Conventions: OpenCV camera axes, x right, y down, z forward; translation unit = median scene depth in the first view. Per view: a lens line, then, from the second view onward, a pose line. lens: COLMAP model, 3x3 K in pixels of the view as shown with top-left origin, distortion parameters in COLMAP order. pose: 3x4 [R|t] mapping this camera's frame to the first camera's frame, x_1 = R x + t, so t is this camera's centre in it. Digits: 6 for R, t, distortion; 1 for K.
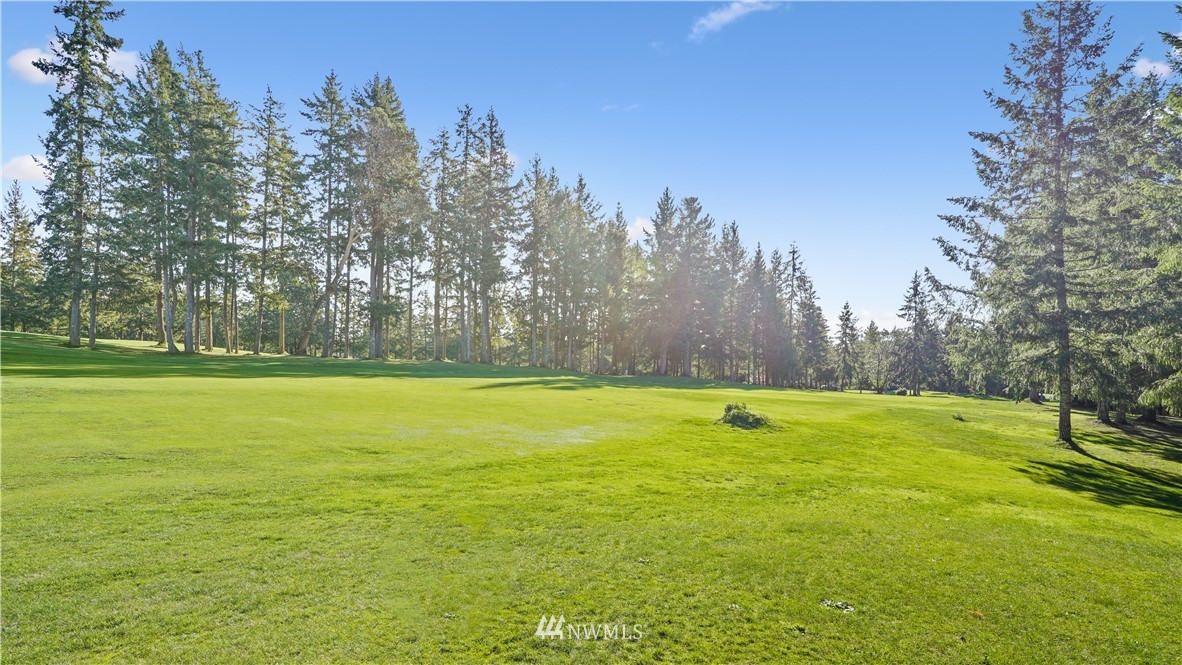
lens RADIAL K [[596.7, 0, 591.0], [0, 596.7, 332.4], [0, 0, 1]] dist [0.003465, -0.000186]
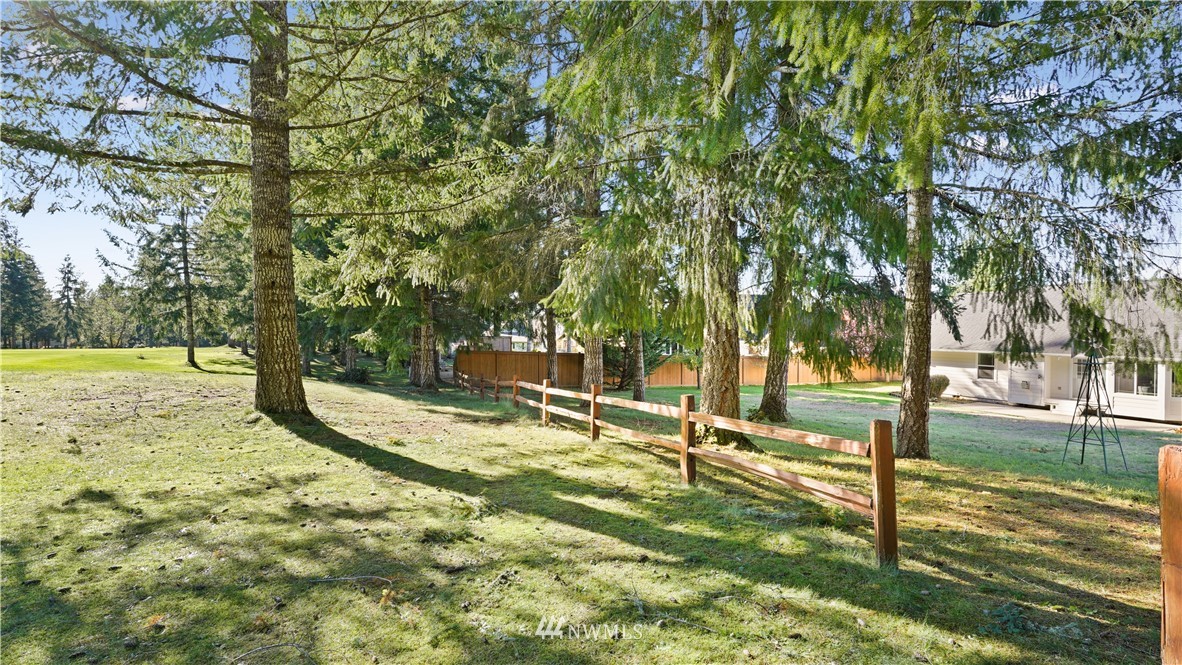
lens RADIAL K [[596.7, 0, 591.7], [0, 596.7, 335.1], [0, 0, 1]] dist [0.003465, -0.000186]
pose [[0.451664, -0.038932, 0.891338, -0.035019], [-0.032025, 0.997696, 0.059805, -0.006155], [-0.891613, -0.055557, 0.449376, -0.142102]]
